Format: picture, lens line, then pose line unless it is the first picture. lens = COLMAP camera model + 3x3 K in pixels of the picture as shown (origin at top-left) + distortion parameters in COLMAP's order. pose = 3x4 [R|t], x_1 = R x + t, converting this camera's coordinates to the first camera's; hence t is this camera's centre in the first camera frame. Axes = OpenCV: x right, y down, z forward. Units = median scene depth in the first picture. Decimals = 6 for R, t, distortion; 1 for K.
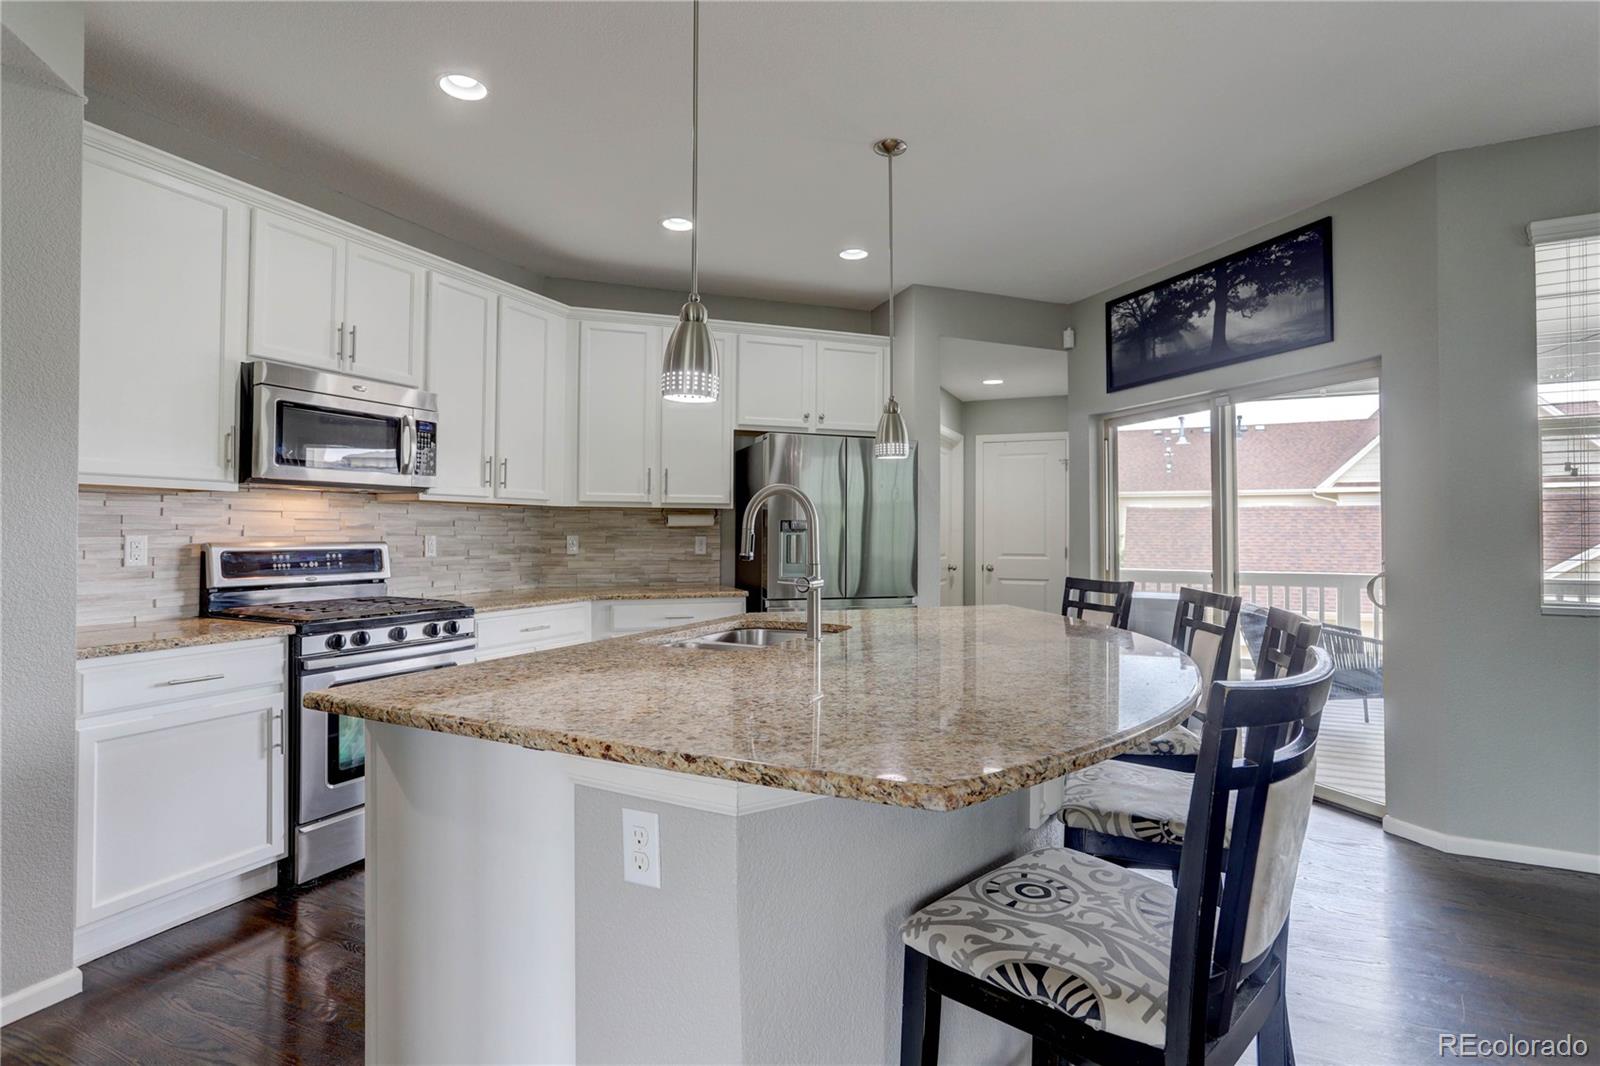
lens RADIAL K [[780.0, 0, 799.9], [0, 780.0, 528.8], [0, 0, 1]] dist [-0.030873, 0.014233]
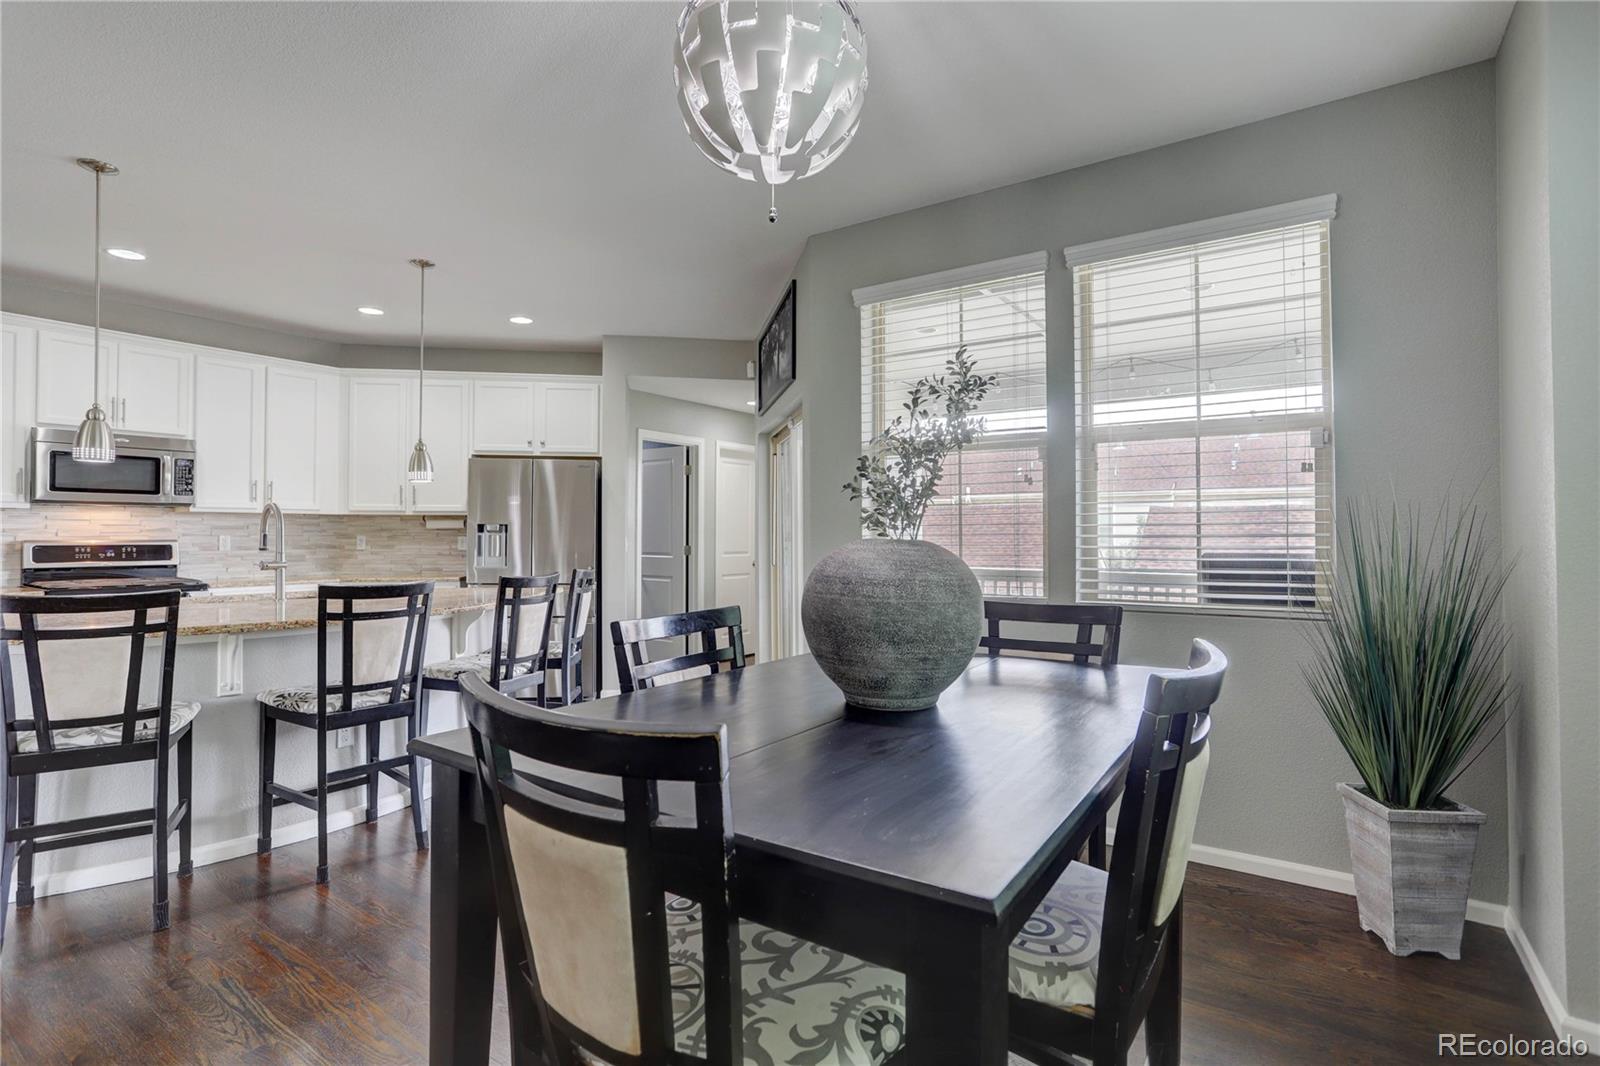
lens RADIAL K [[780.0, 0, 790.6], [0, 780.0, 527.6], [0, 0, 1]] dist [-0.030873, 0.014233]
pose [[0.980670, -0.000476, -0.195671, 0.737082], [0.000465, 1.000000, -0.000103, -0.005110], [0.195671, 0.000010, 0.980670, -0.168679]]
